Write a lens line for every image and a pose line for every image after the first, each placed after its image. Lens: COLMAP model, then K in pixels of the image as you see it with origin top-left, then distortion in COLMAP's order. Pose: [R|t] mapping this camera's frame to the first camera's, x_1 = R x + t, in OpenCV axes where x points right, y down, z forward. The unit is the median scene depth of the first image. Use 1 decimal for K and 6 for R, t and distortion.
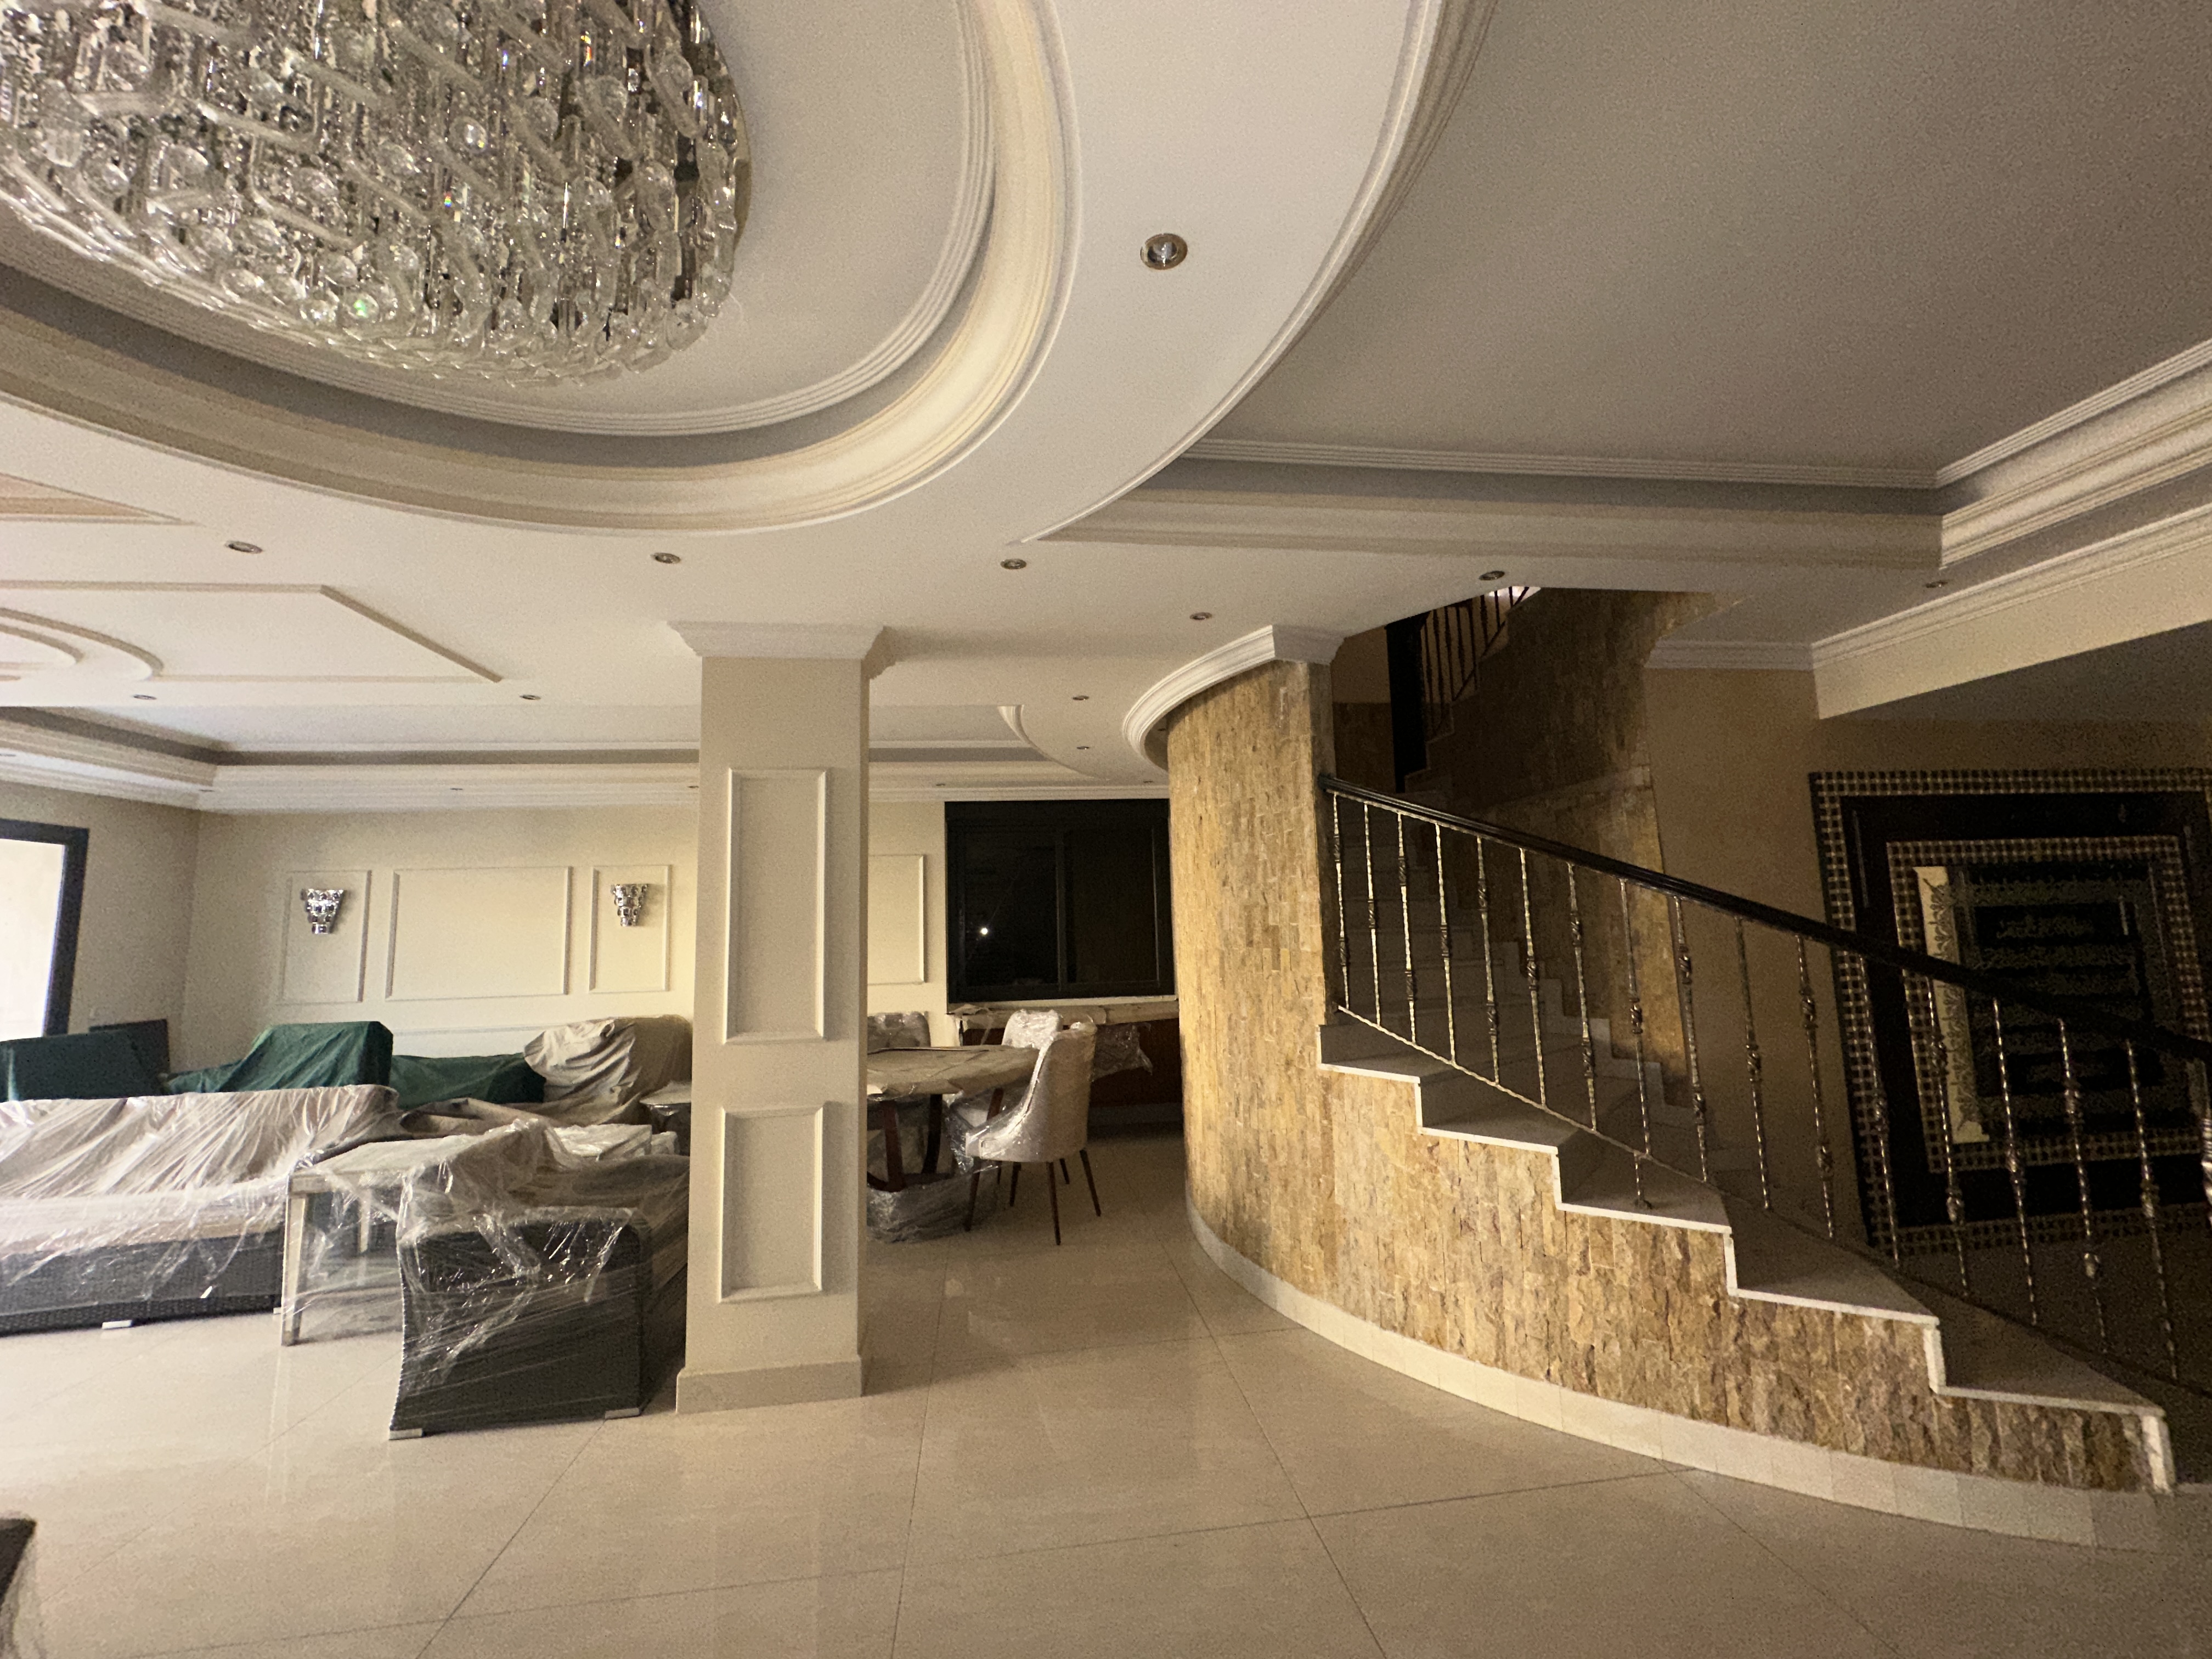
lens RADIAL K [[884.6, 0, 1106.0], [0, 884.6, 829.5], [0, 0, 1]] dist [0.000535, 0.000655]
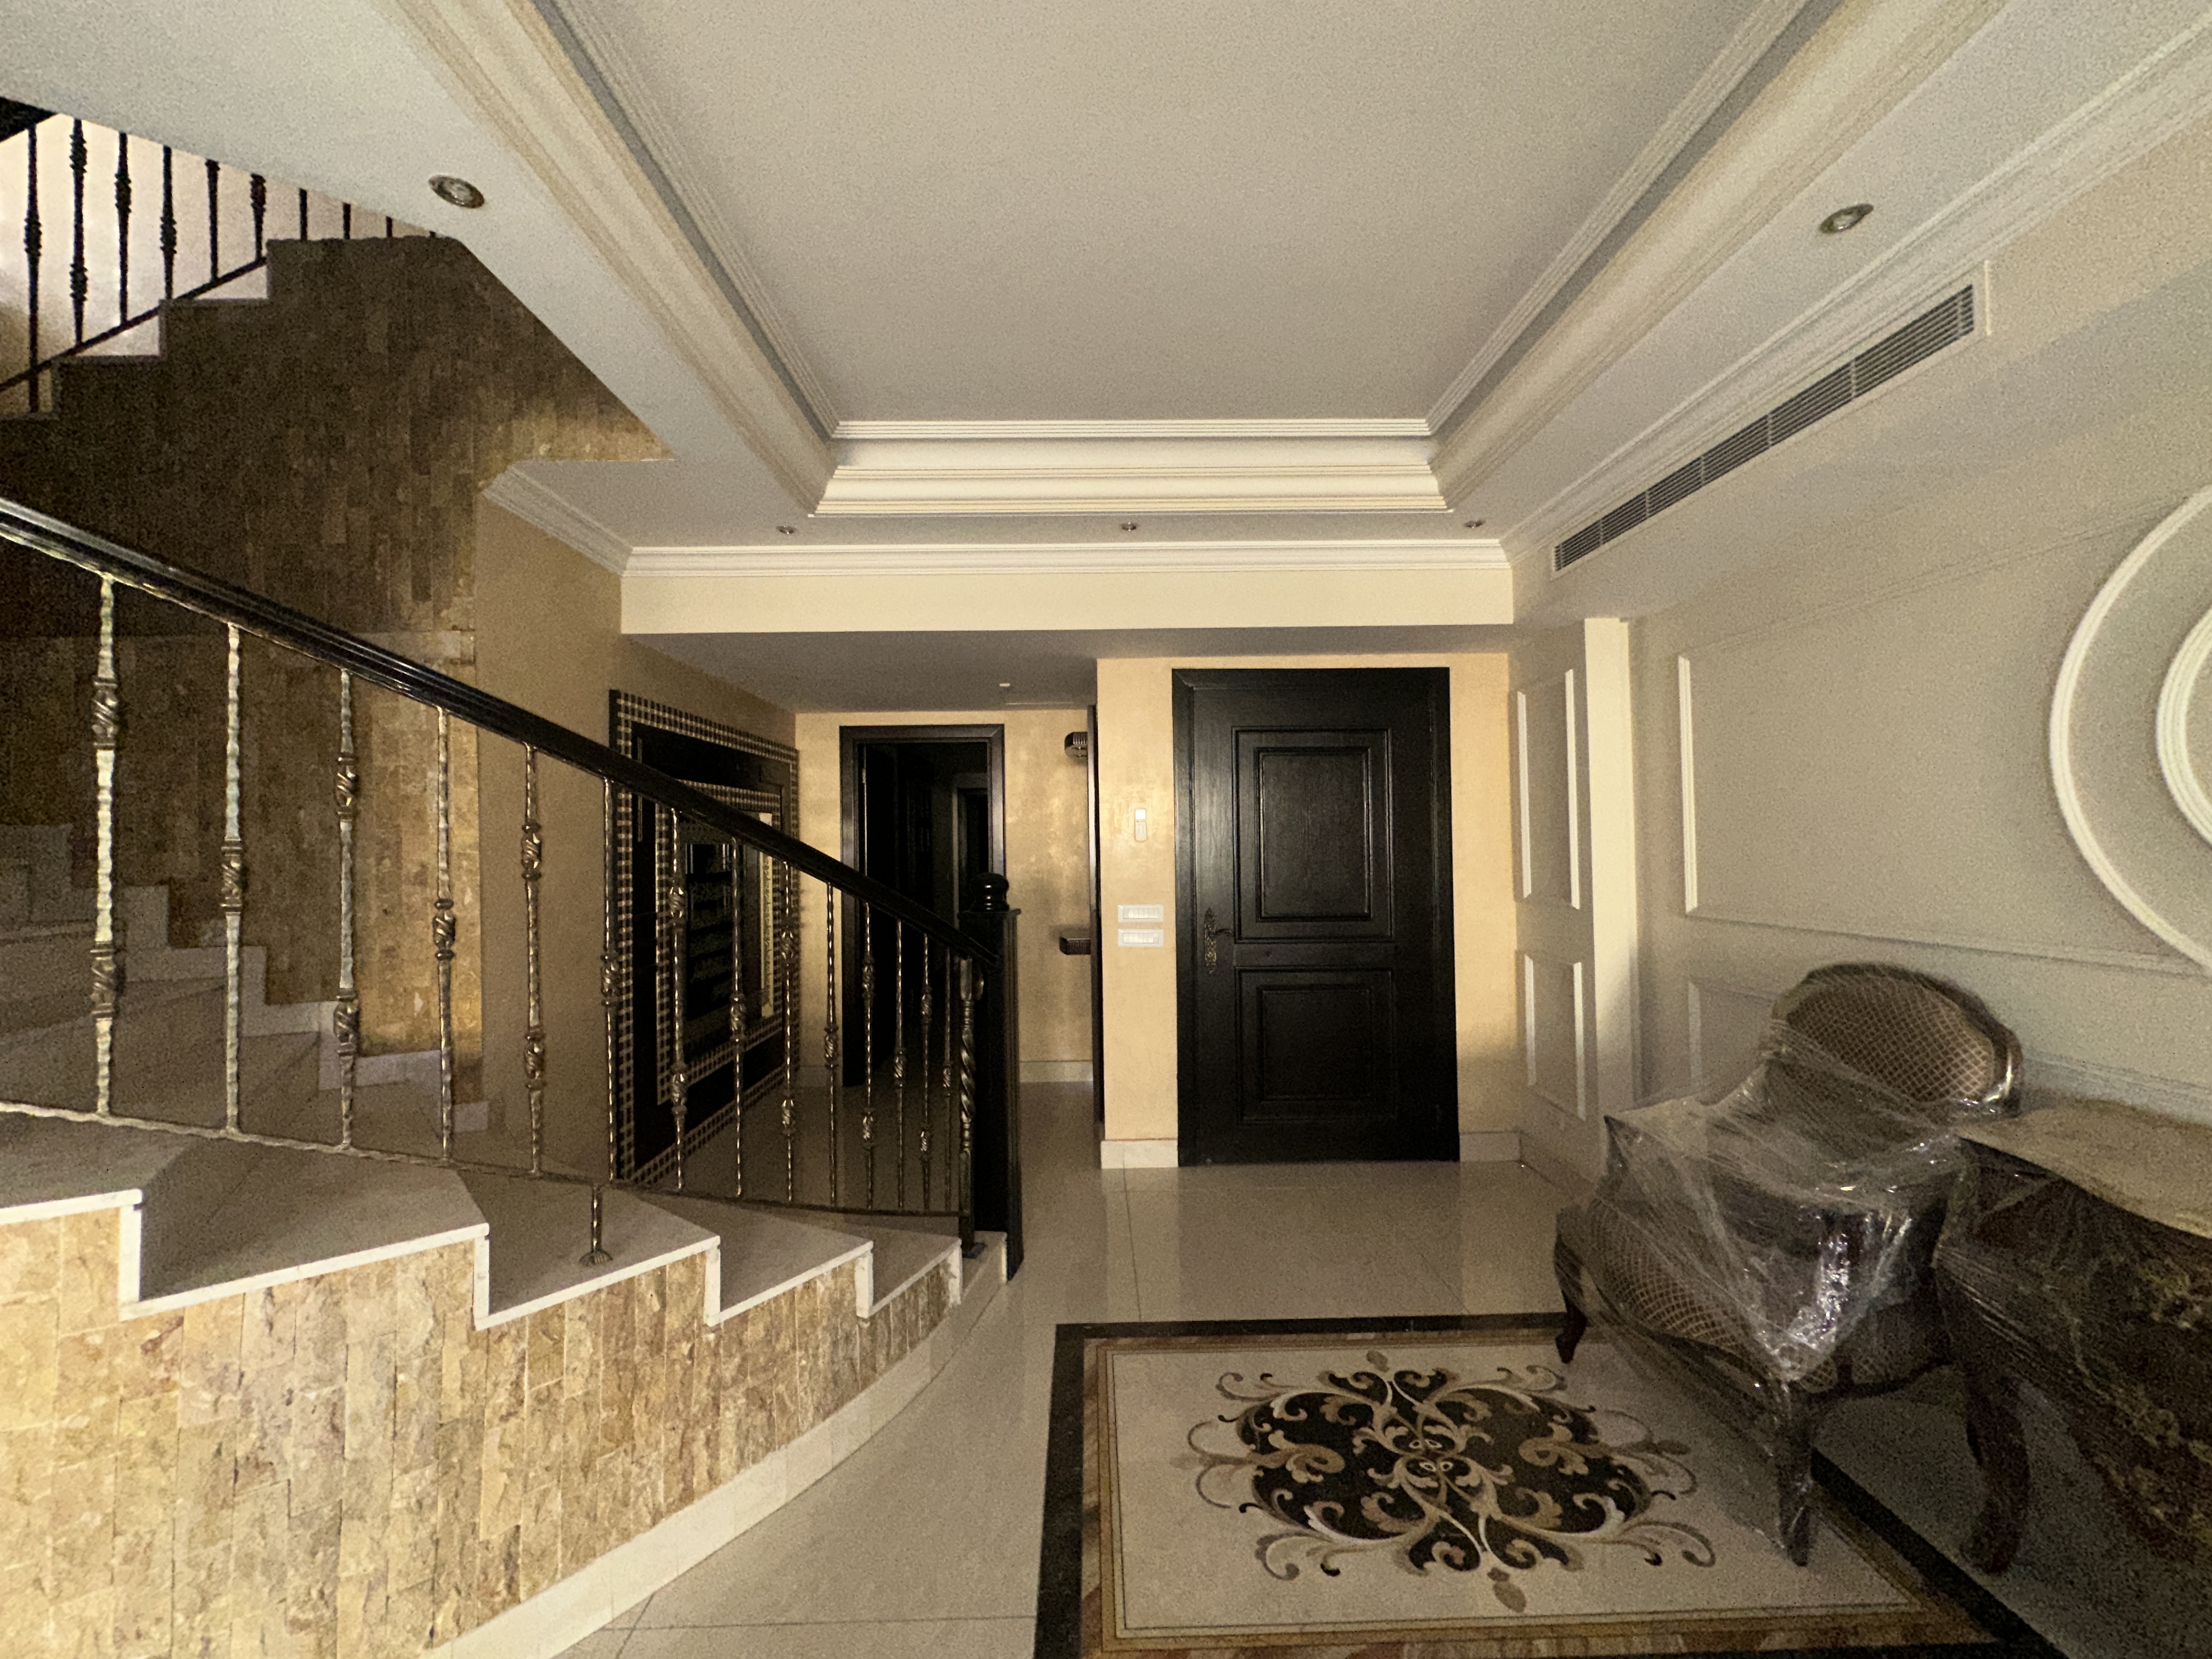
lens RADIAL K [[884.6, 0, 1106.0], [0, 884.6, 829.5], [0, 0, 1]] dist [0.000535, 0.000655]
pose [[0.106536, 0.045615, 0.993262, -0.038310], [-0.099117, 0.994459, -0.035039, 0.080511], [-0.989356, -0.094717, 0.110467, 0.553869]]
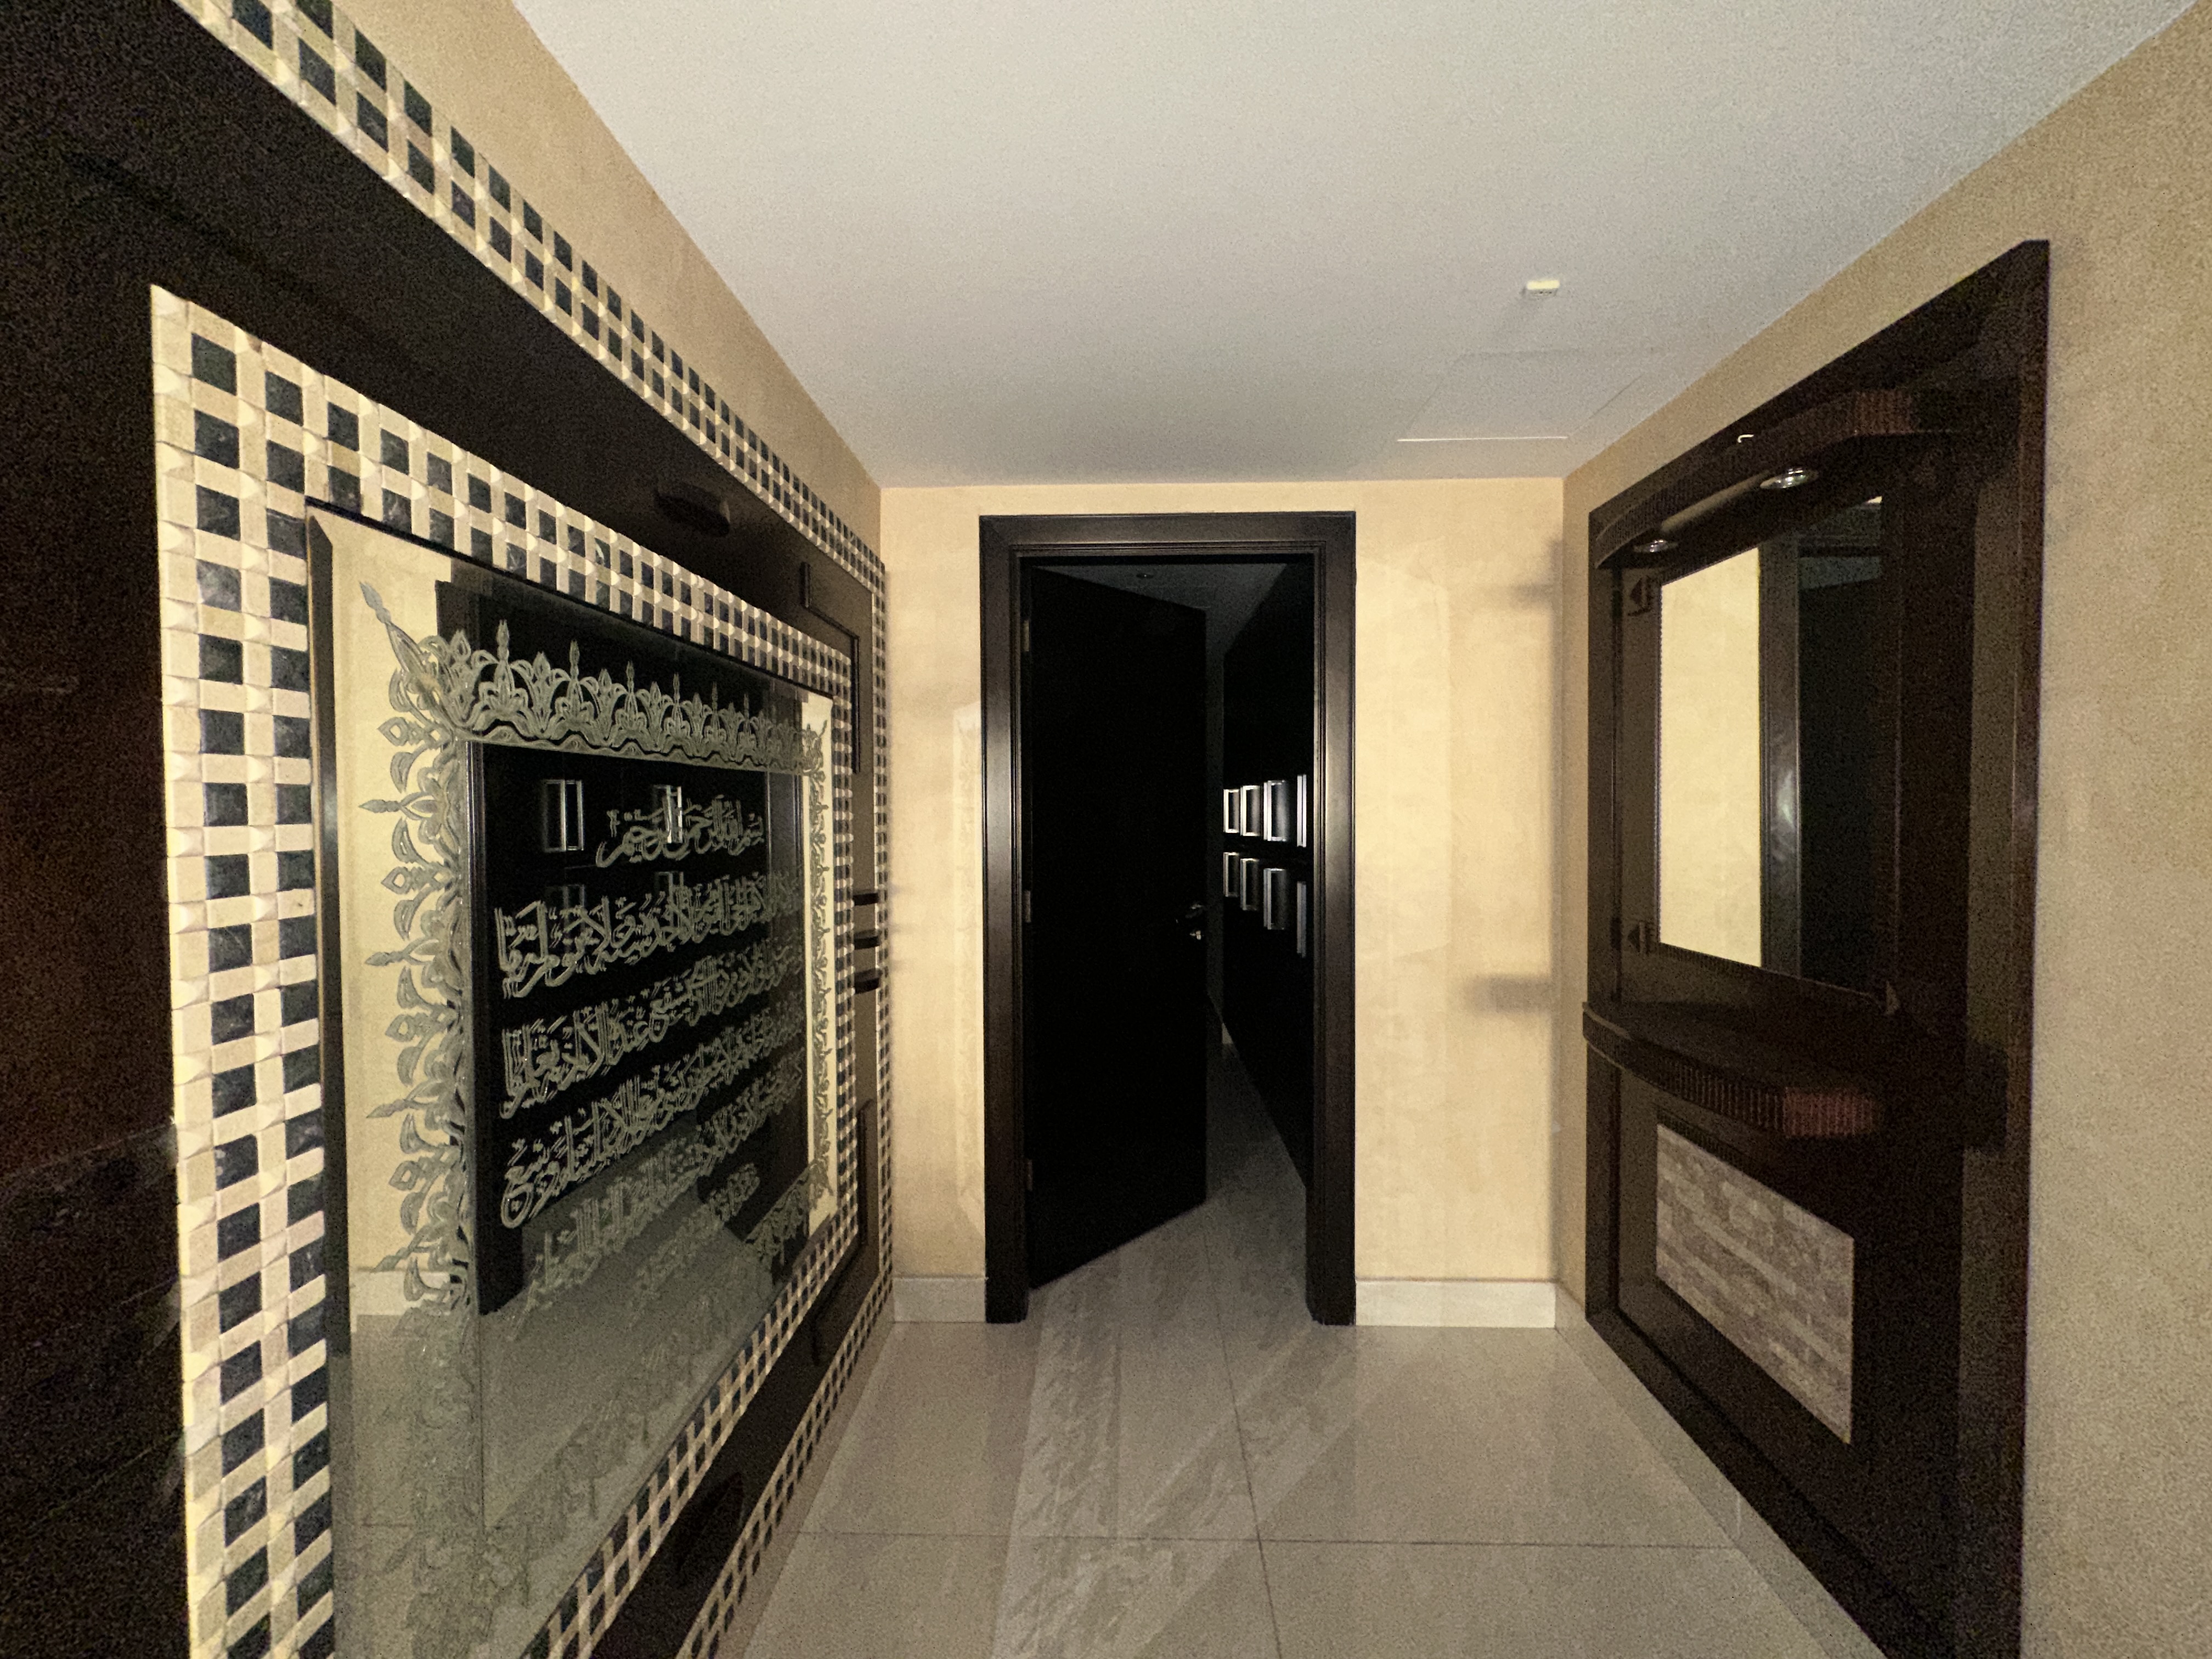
lens RADIAL K [[884.6, 0, 1106.0], [0, 884.6, 829.5], [0, 0, 1]] dist [0.000535, 0.000655]
pose [[0.153153, 0.003615, 0.988196, 1.045242], [-0.111632, 0.993656, 0.013666, 0.123731], [-0.981877, -0.112407, 0.152585, 1.110692]]
